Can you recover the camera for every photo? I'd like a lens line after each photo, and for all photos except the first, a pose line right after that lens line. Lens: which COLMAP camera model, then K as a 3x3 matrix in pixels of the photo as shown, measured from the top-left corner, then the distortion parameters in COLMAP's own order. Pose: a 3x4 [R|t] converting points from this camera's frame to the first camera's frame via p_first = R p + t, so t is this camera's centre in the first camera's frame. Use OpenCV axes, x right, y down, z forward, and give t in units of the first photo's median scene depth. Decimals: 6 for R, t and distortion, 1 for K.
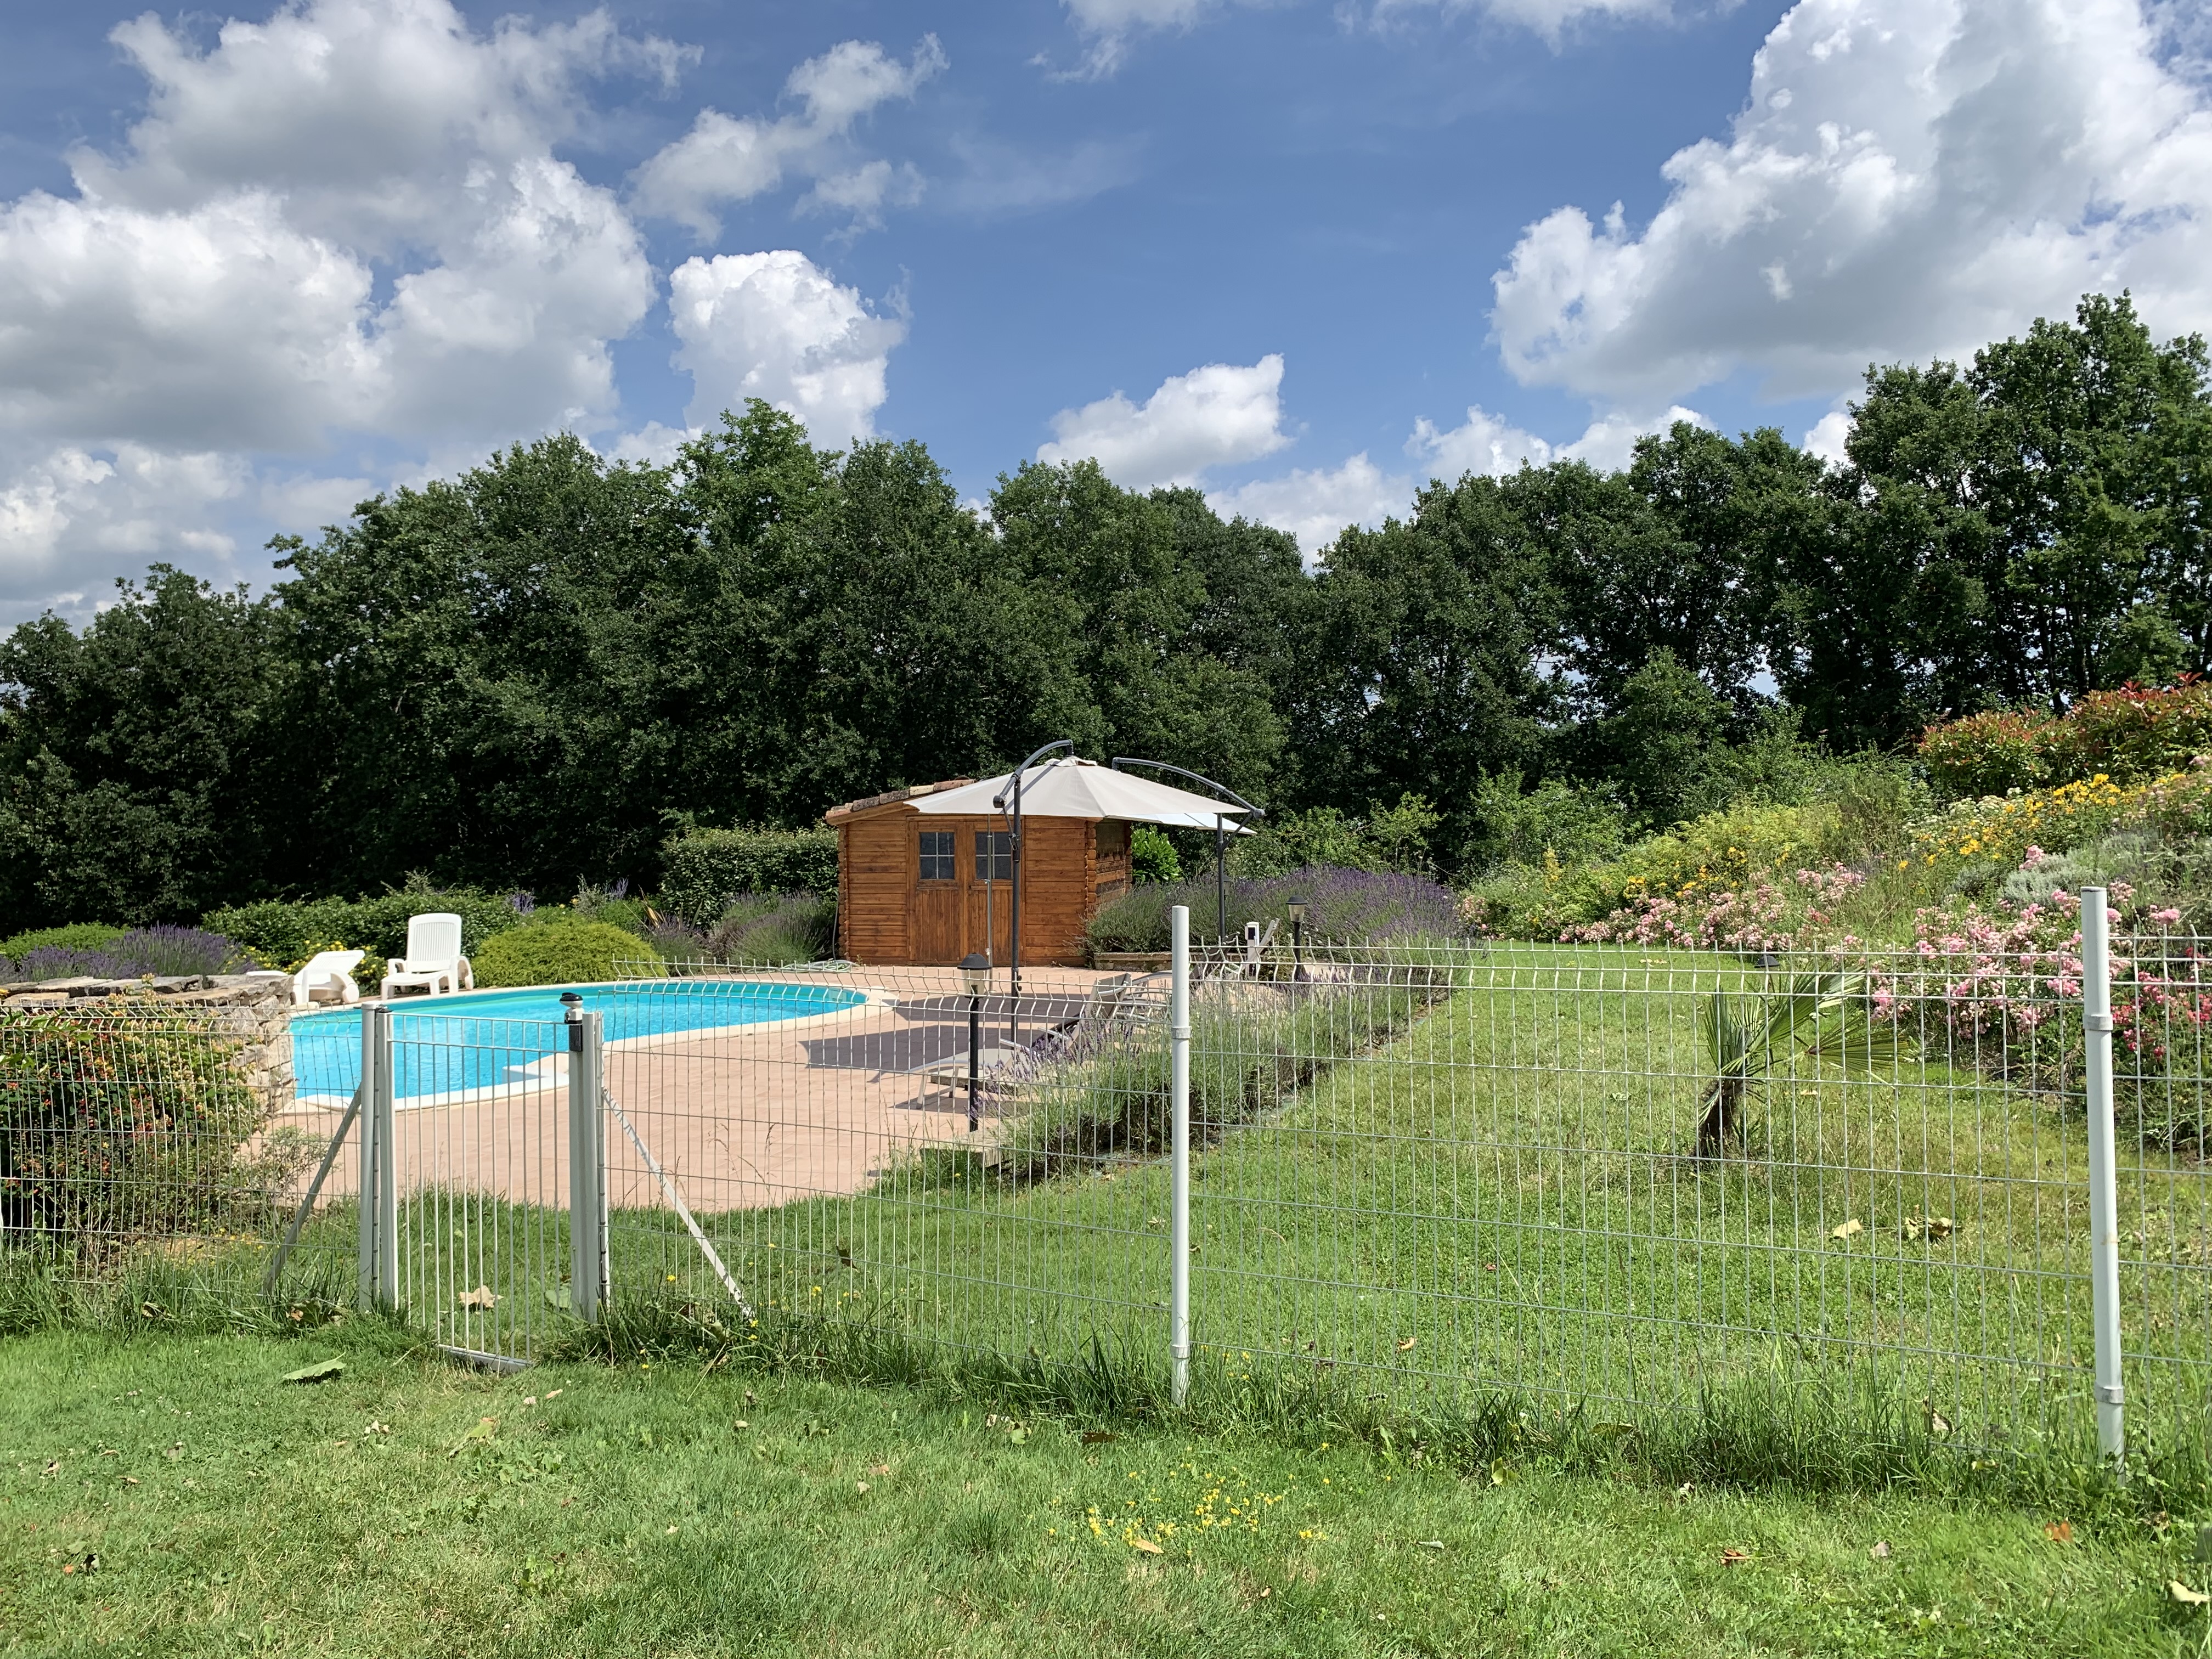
lens RADIAL K [[1688.1, 0, 1084.9], [0, 1688.1, 808.7], [0, 0, 1]] dist [0.028389, -0.032029]
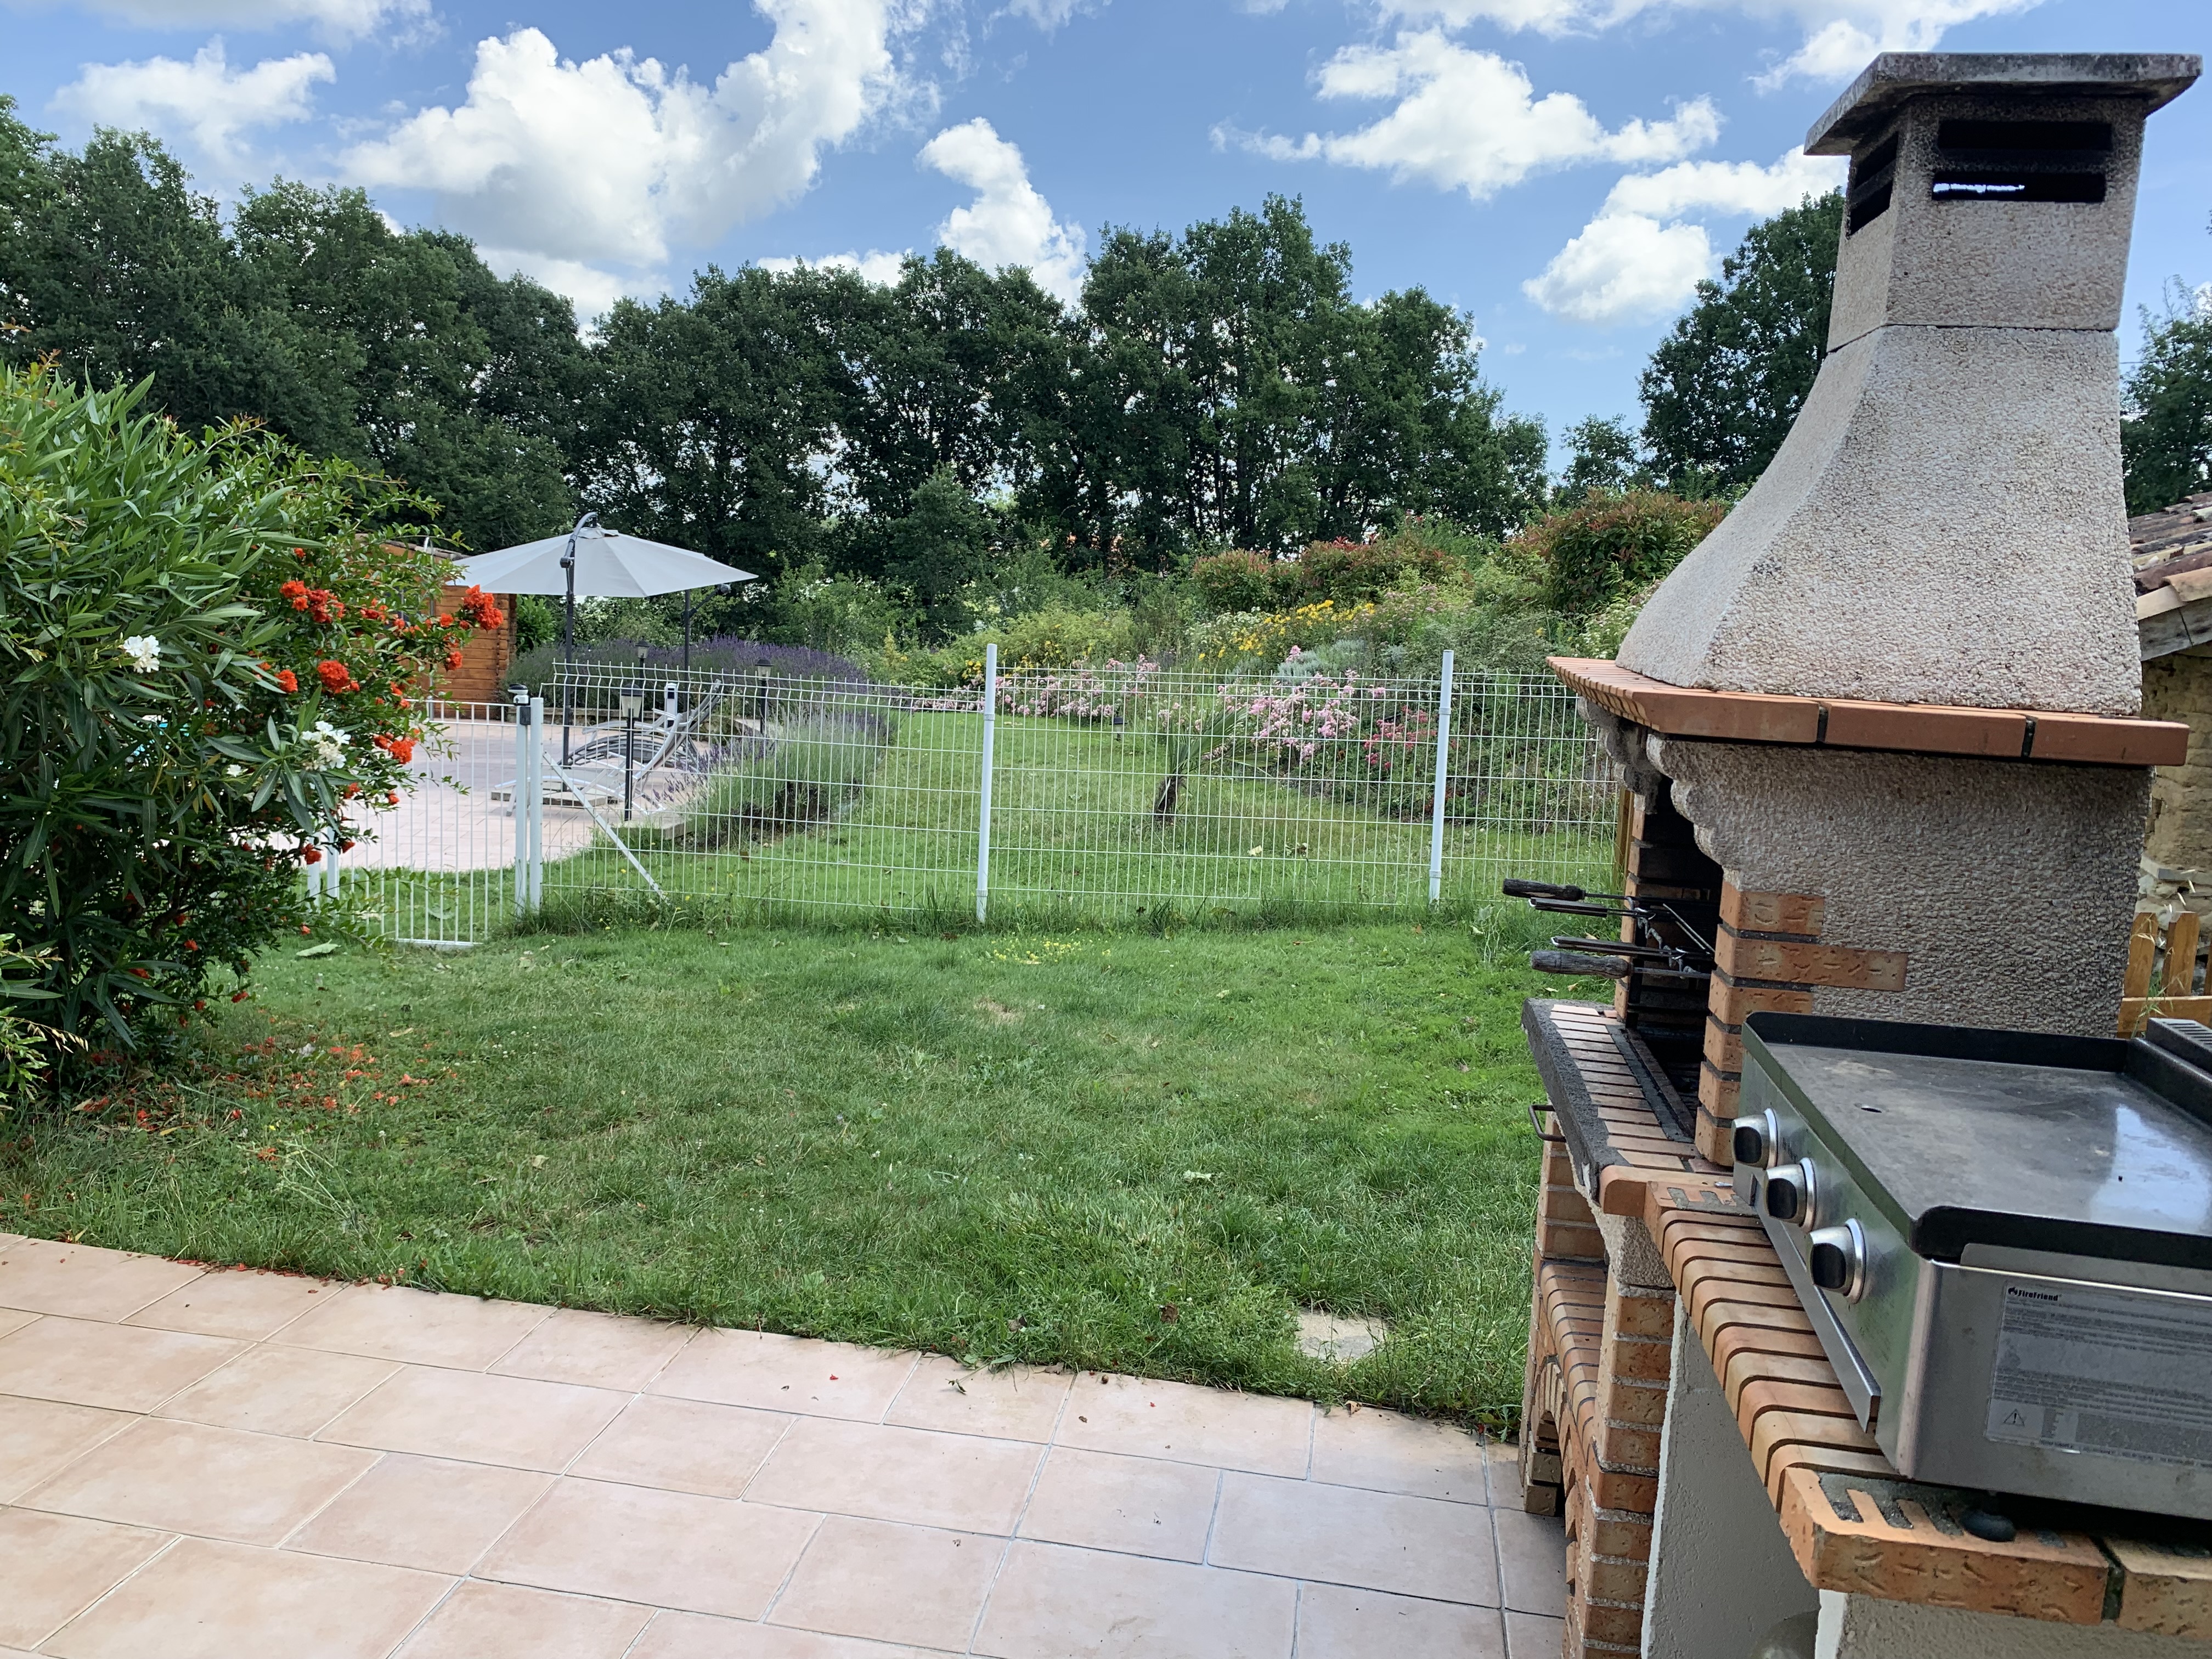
lens RADIAL K [[1688.1, 0, 1083.4], [0, 1688.1, 829.2], [0, 0, 1]] dist [0.028389, -0.032029]
pose [[0.894392, 0.004452, 0.447262, -0.056579], [-0.065906, 0.990348, 0.121935, 0.002593], [-0.442402, -0.138535, 0.886052, -0.053693]]
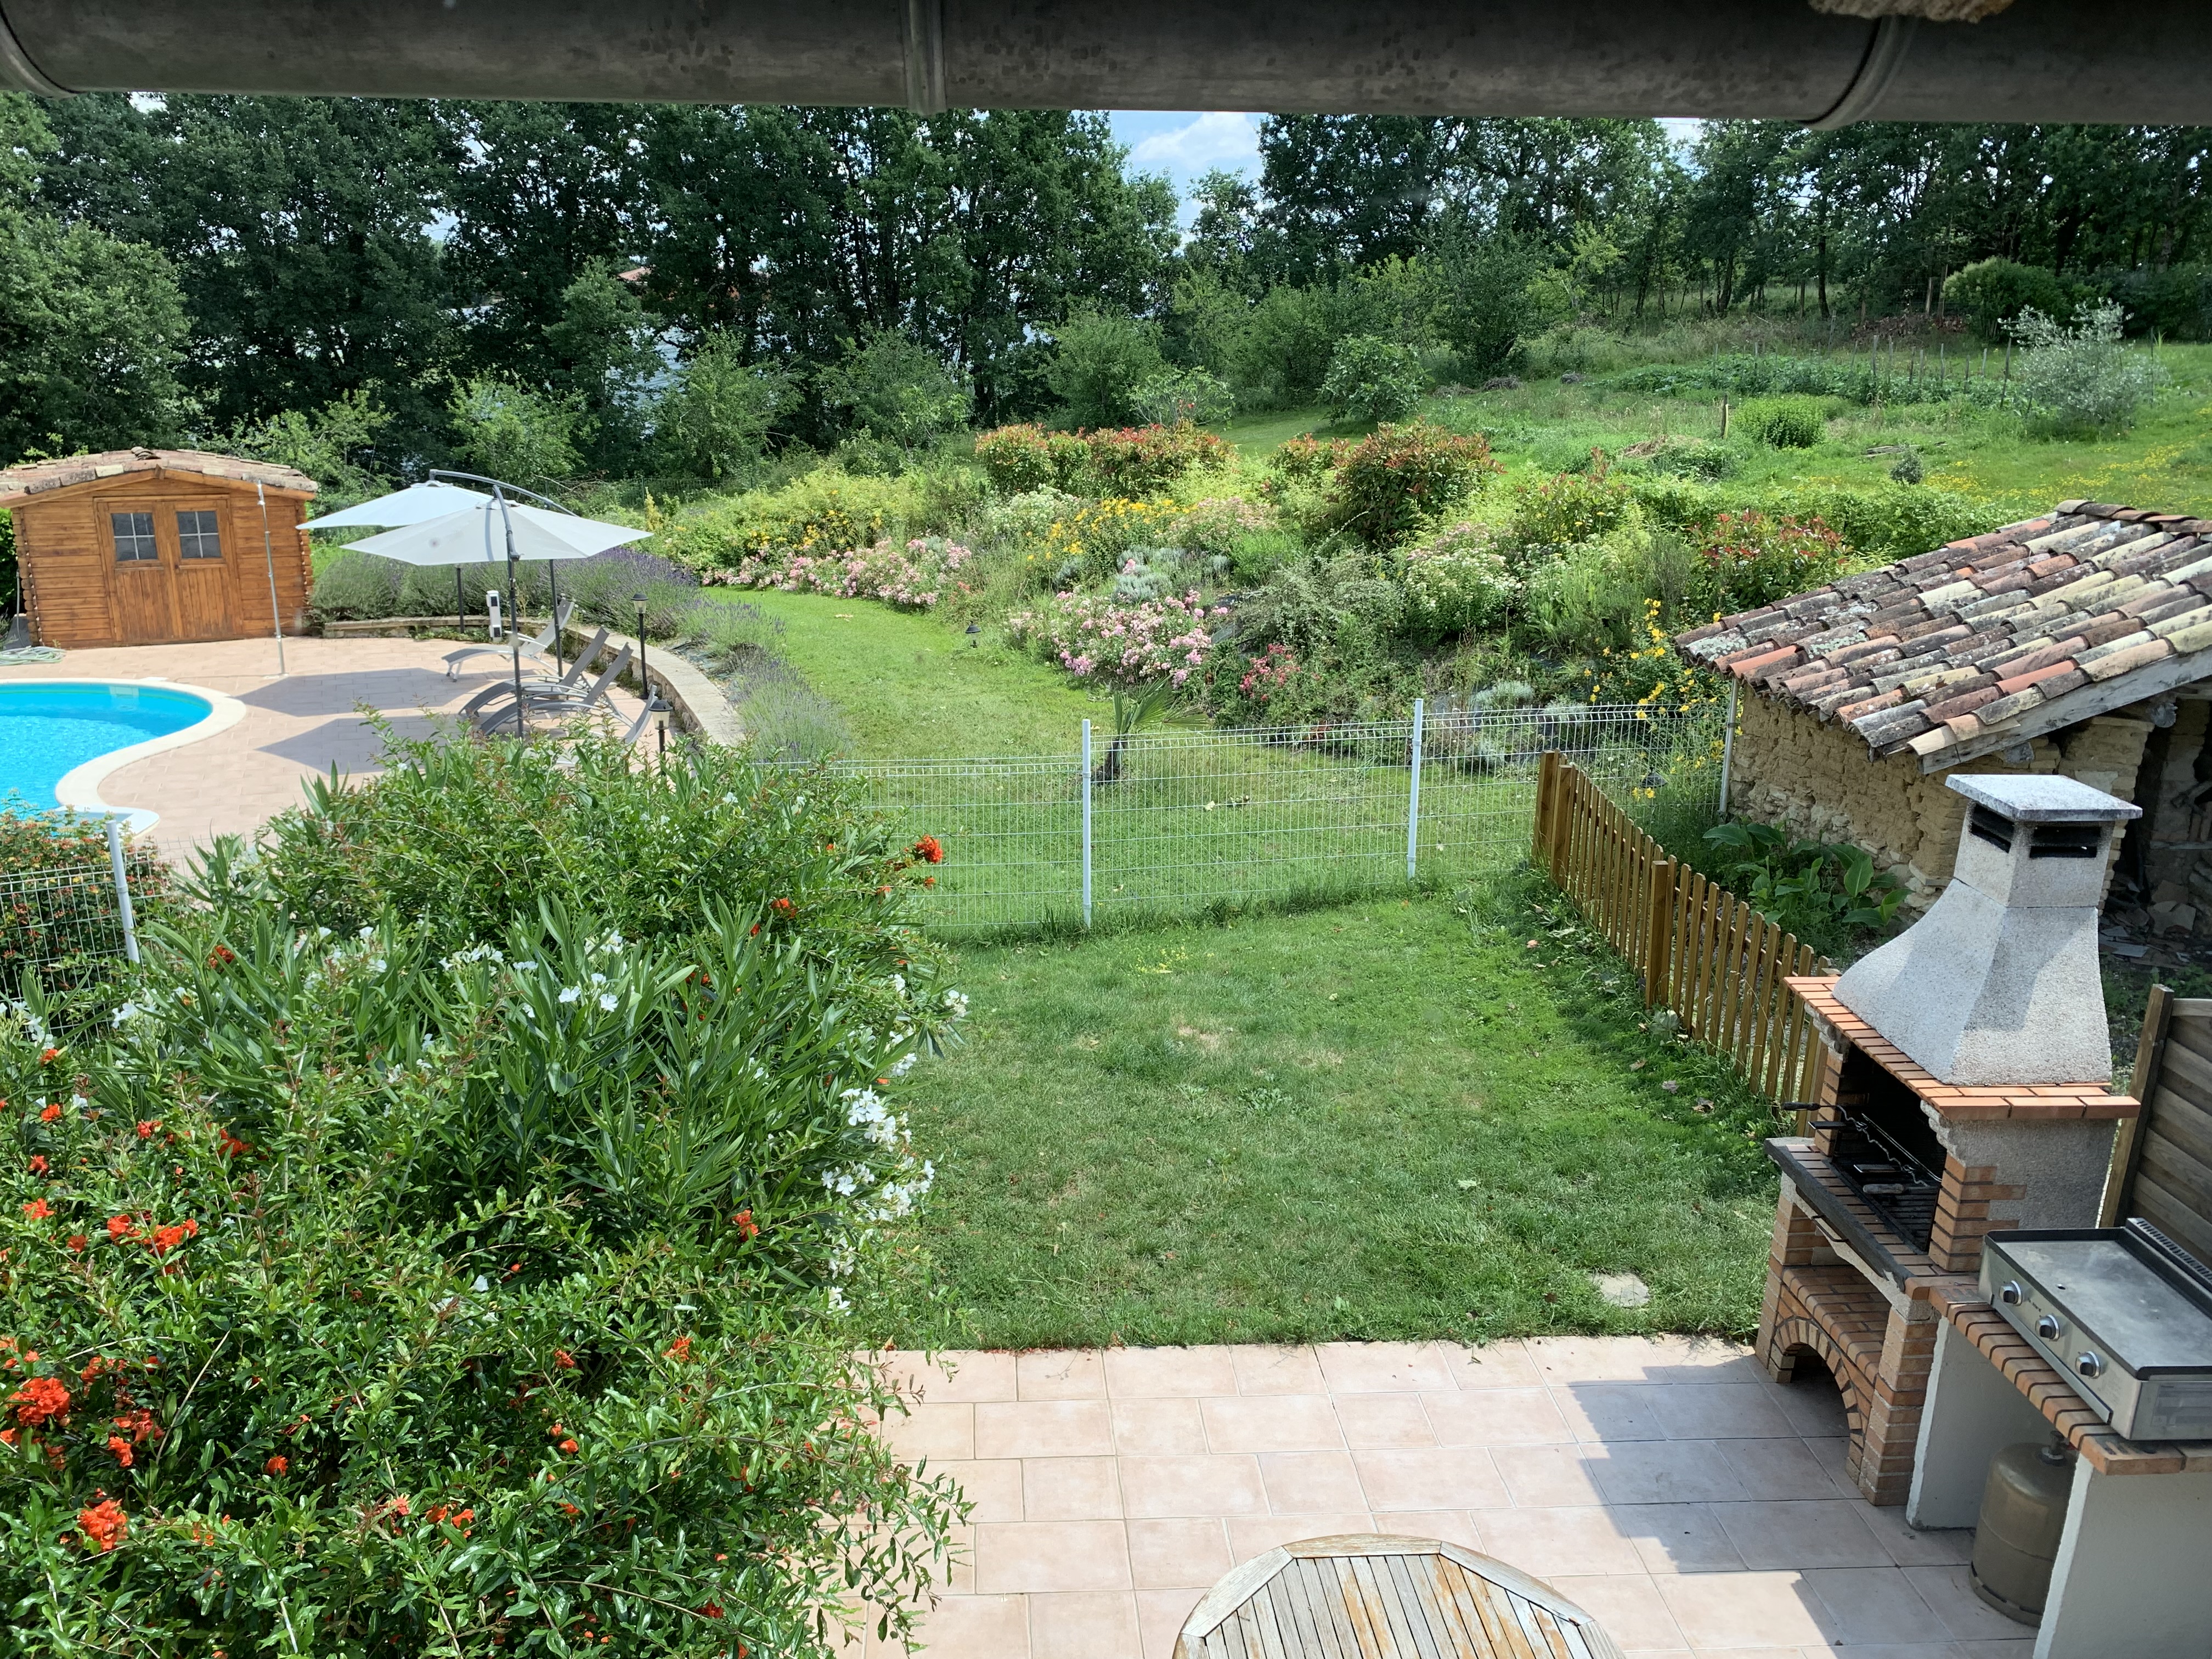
lens RADIAL K [[1688.1, 0, 1075.6], [0, 1688.1, 842.4], [0, 0, 1]] dist [0.028389, -0.032029]
pose [[0.767901, -0.158545, 0.620638, -0.122637], [-0.026378, 0.960238, 0.277933, -0.036438], [-0.640025, -0.229796, 0.733186, -0.059797]]
